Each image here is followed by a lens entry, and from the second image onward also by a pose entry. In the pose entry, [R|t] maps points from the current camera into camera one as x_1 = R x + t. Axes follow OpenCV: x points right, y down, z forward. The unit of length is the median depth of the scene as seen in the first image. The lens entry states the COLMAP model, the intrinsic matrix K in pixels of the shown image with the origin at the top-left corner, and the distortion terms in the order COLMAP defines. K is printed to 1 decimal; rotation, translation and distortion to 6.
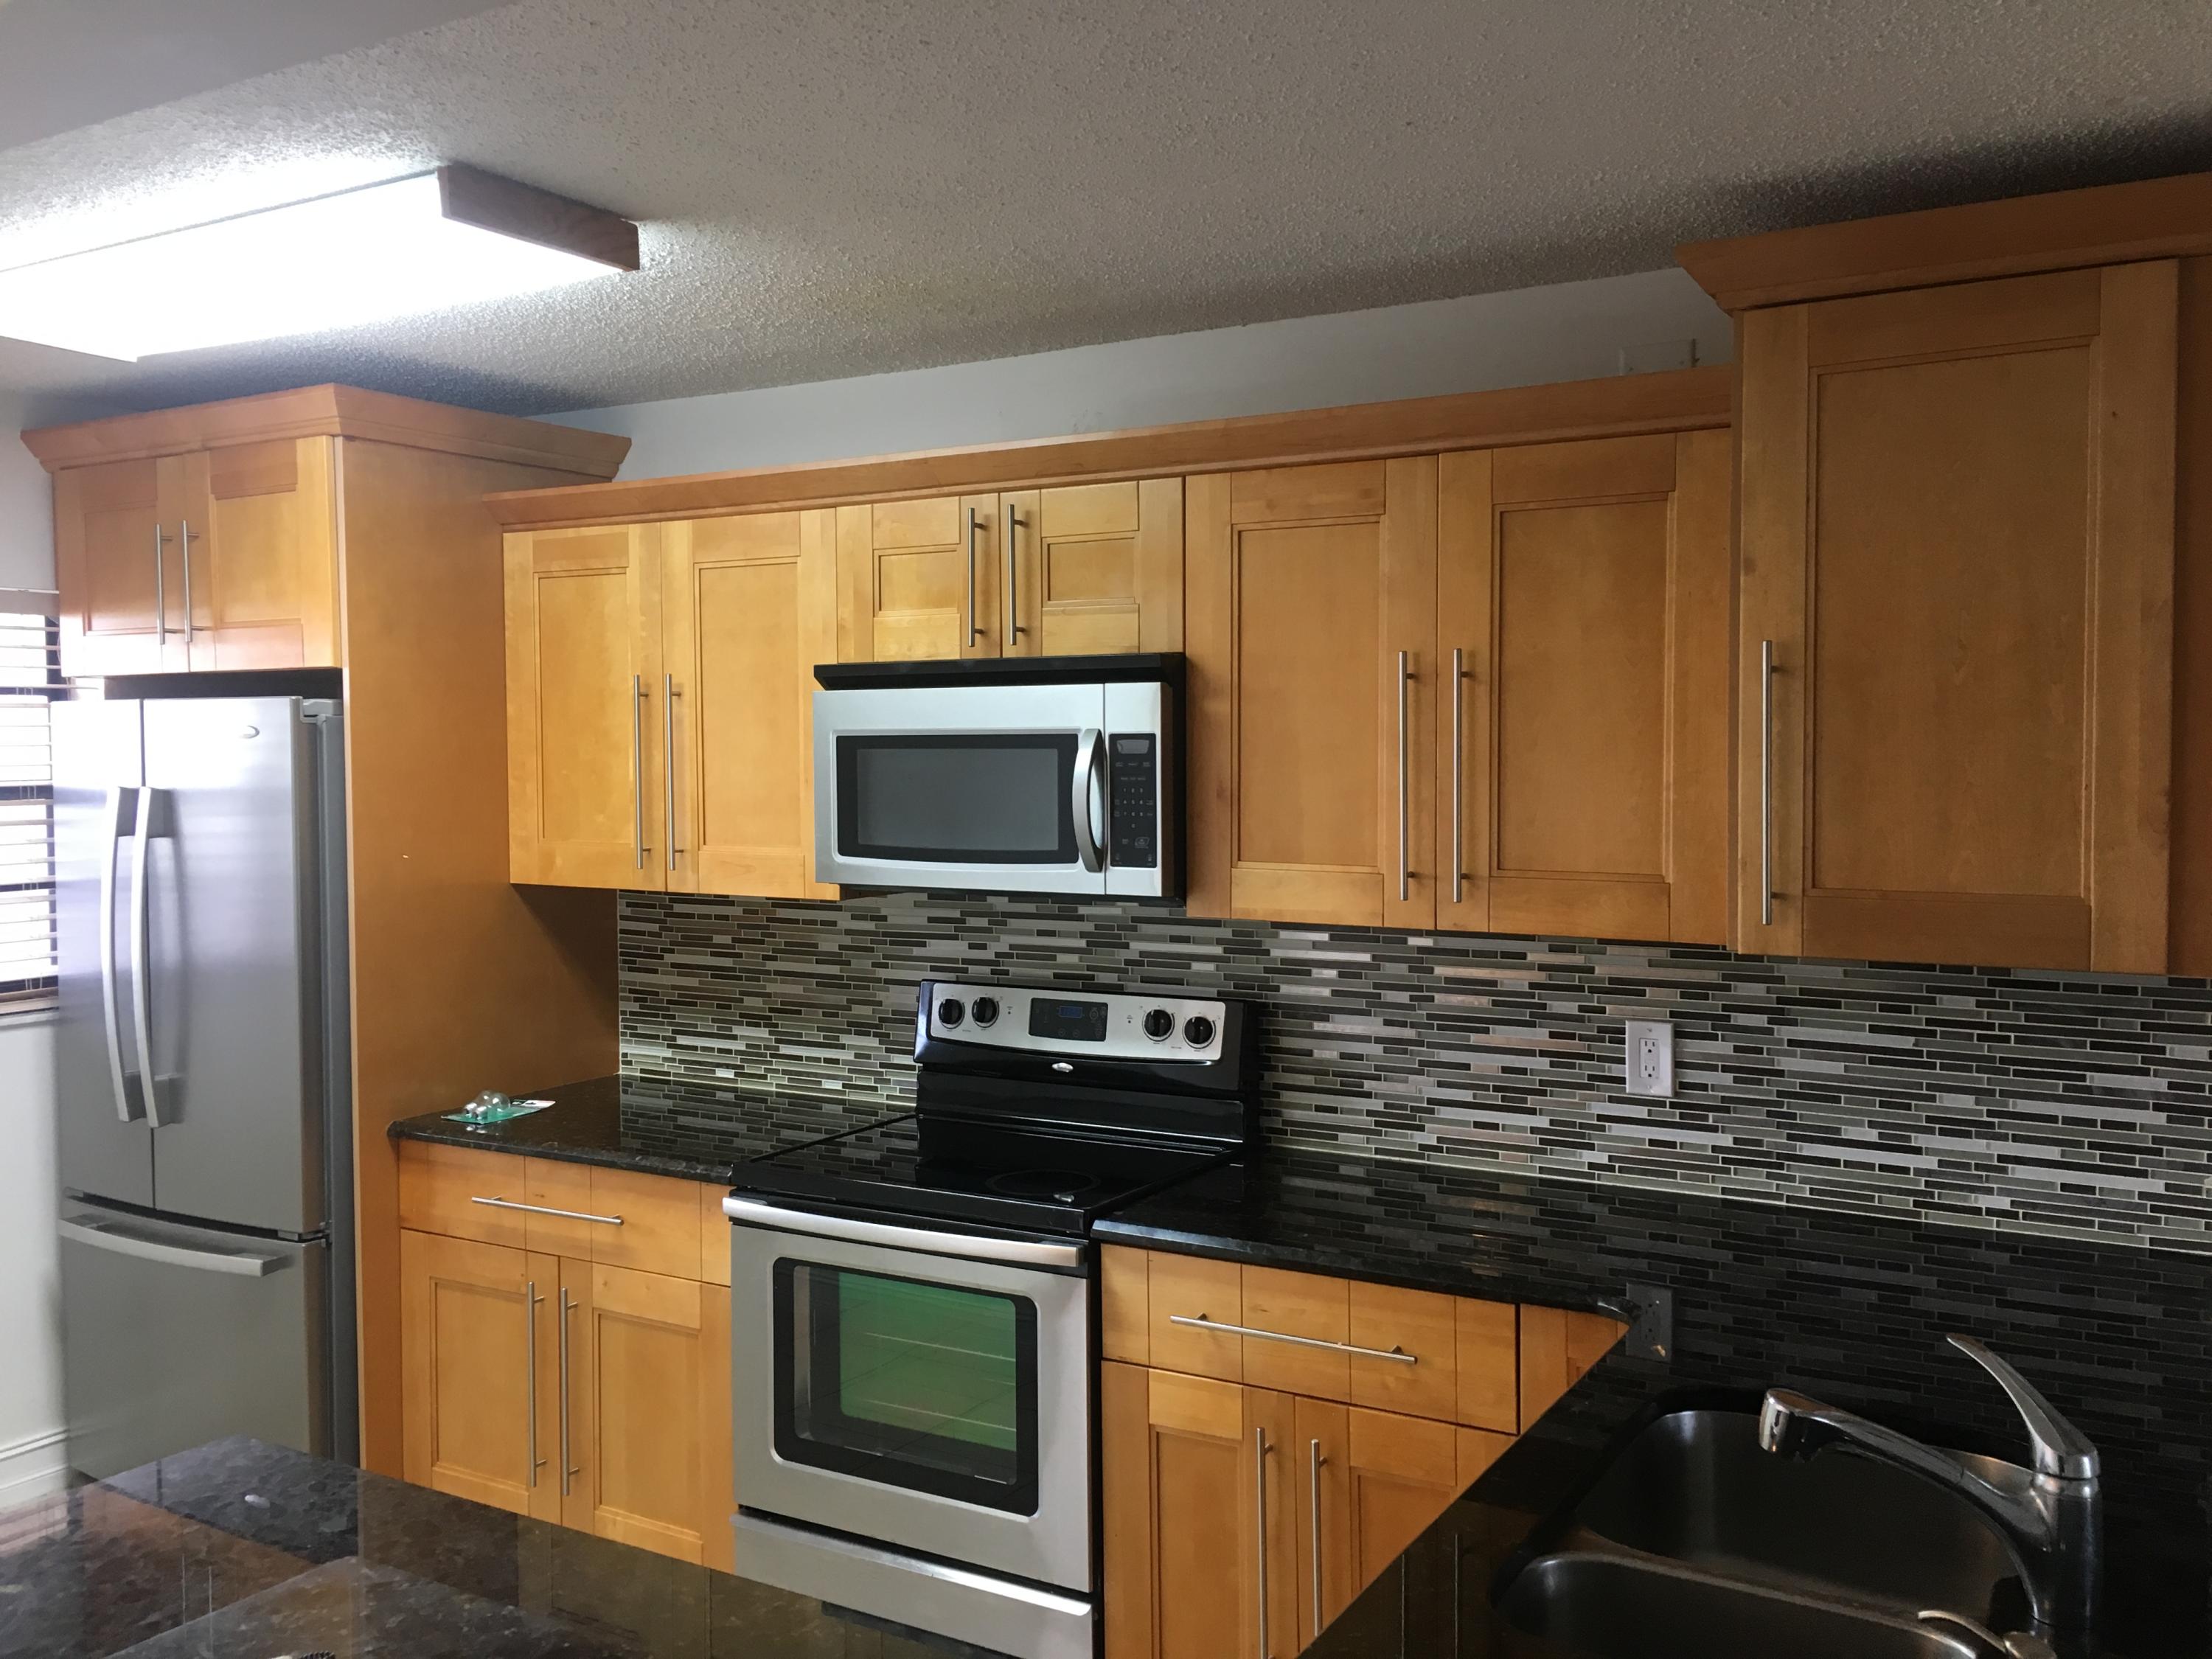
lens RADIAL K [[1870.5, 0, 1106.0], [0, 1870.5, 829.5], [0, 0, 1]] dist [0.024976, 0.002377]
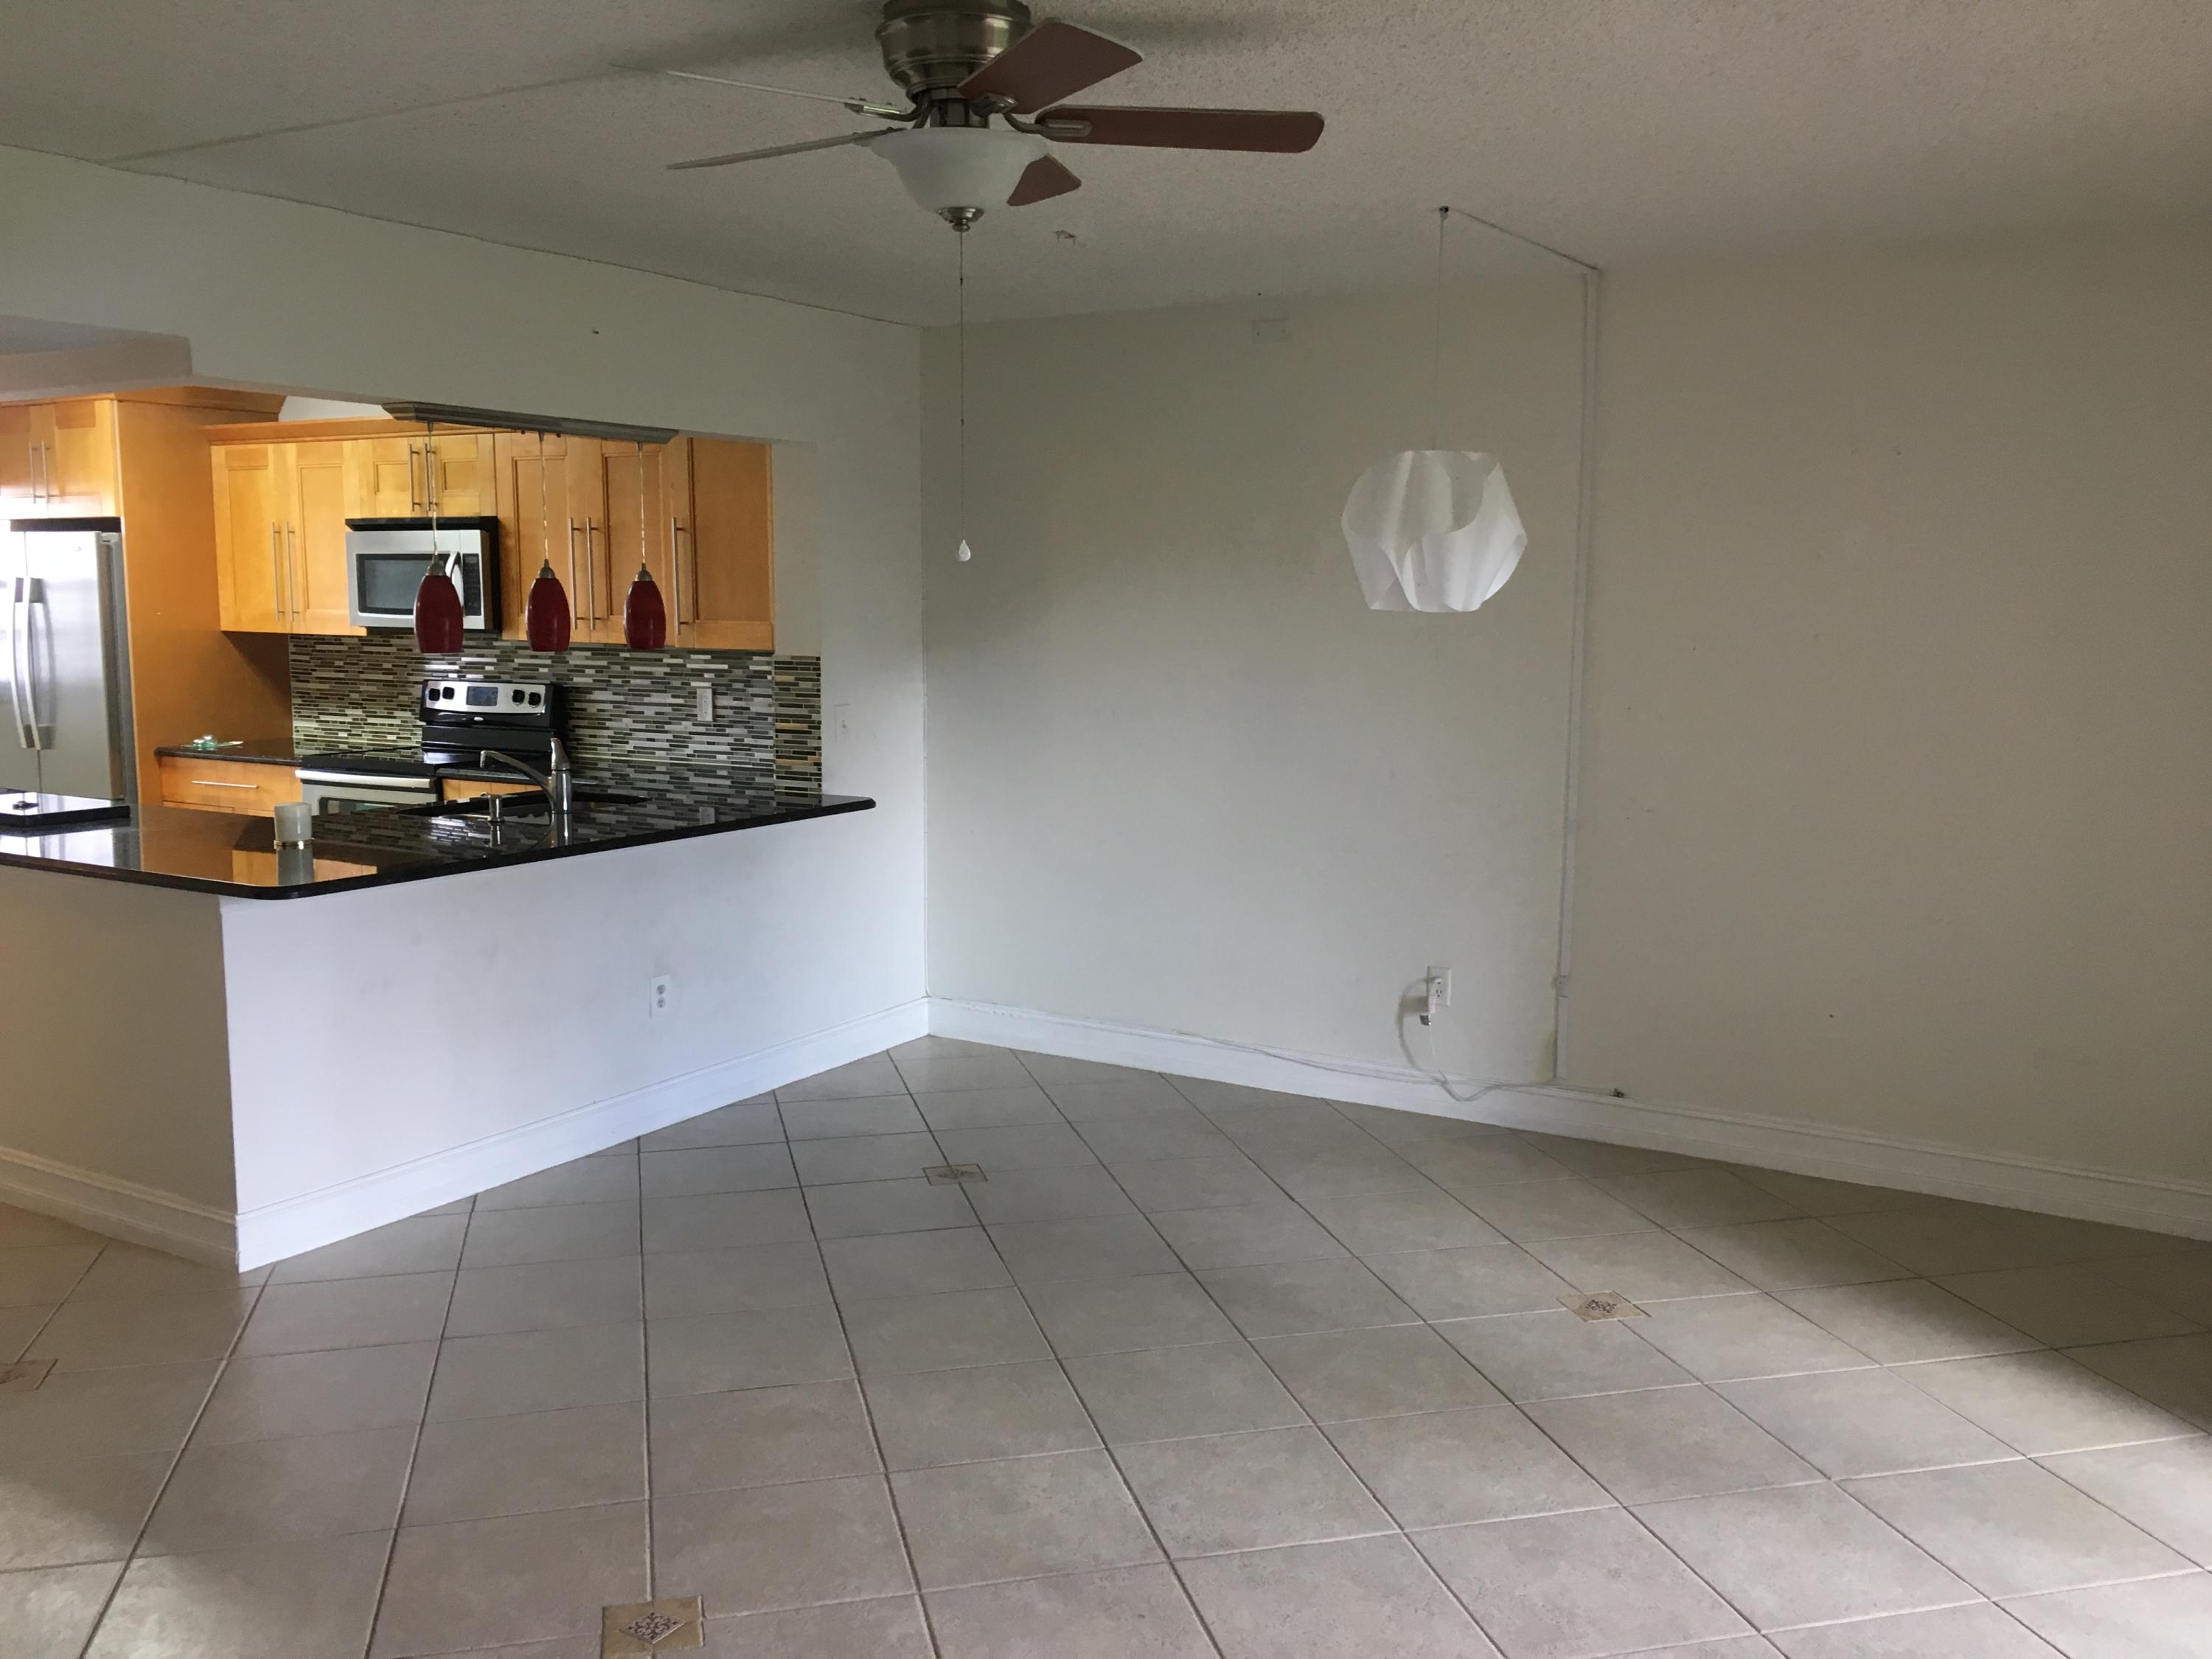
lens RADIAL K [[1863.5, 0, 1106.0], [0, 1863.5, 829.5], [0, 0, 1]] dist [0.064936, -0.113840]
pose [[0.999916, 0.010290, 0.007880, 0.629606], [-0.010926, 0.996285, 0.085423, 0.062812], [-0.006972, -0.085502, 0.996314, -1.029131]]
